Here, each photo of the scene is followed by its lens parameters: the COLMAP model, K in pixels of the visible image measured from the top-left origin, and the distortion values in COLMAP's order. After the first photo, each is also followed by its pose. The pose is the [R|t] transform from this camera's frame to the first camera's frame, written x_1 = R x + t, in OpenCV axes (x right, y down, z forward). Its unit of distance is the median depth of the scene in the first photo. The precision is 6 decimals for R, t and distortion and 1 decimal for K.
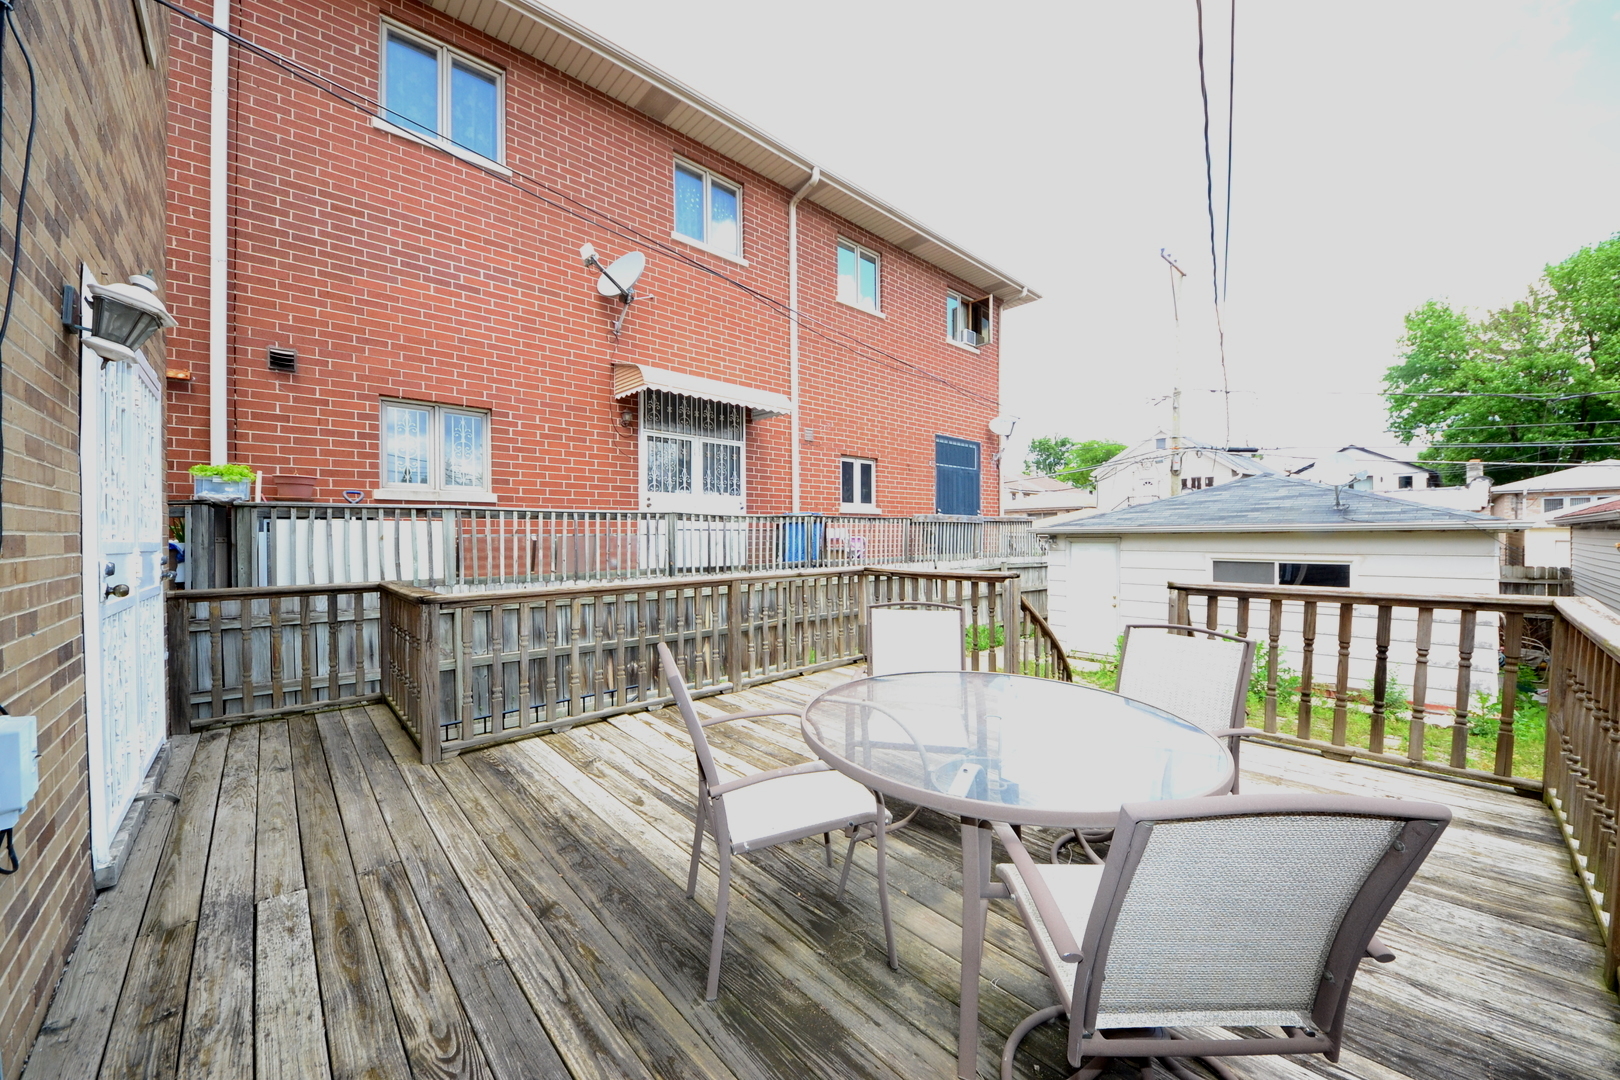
lens RADIAL K [[588.4, 0, 813.3], [0, 588.4, 538.8], [0, 0, 1]] dist [0.036212, -0.023265]
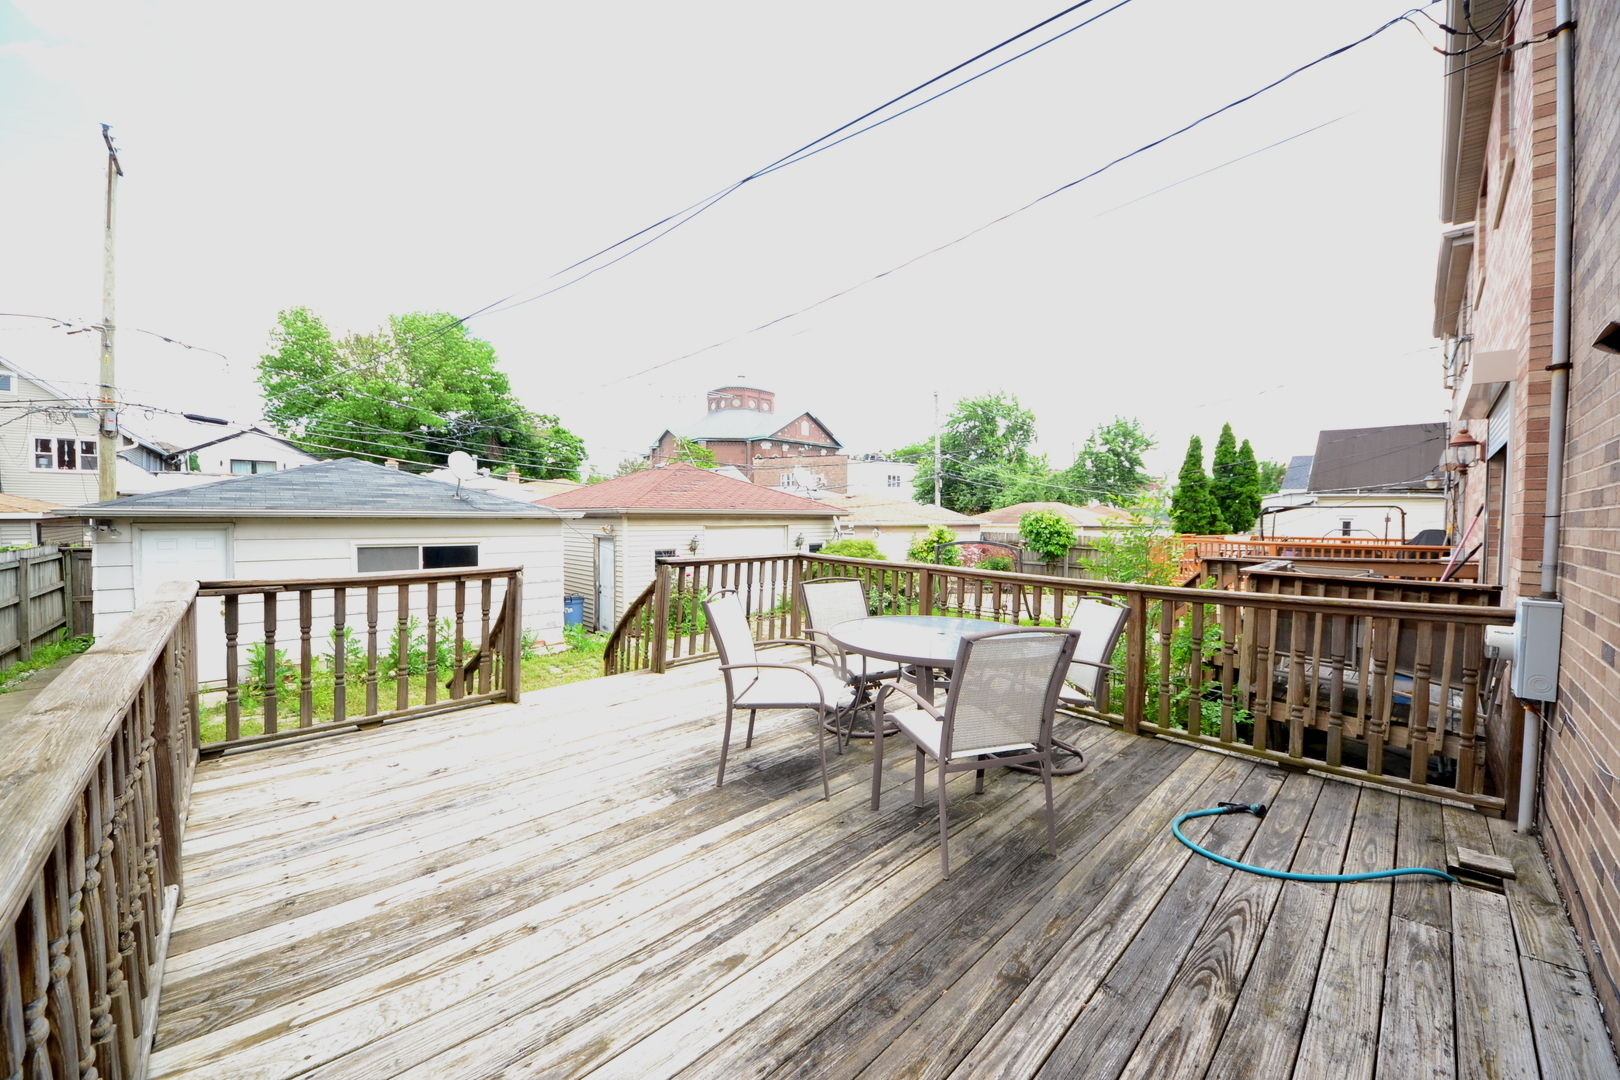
lens RADIAL K [[588.4, 0, 813.3], [0, 588.4, 538.8], [0, 0, 1]] dist [0.036212, -0.023265]
pose [[-0.027523, -0.026555, 0.999268, -0.893308], [0.000821, 0.999646, 0.026587, -0.006586], [-0.999621, 0.001552, -0.027492, 0.930073]]
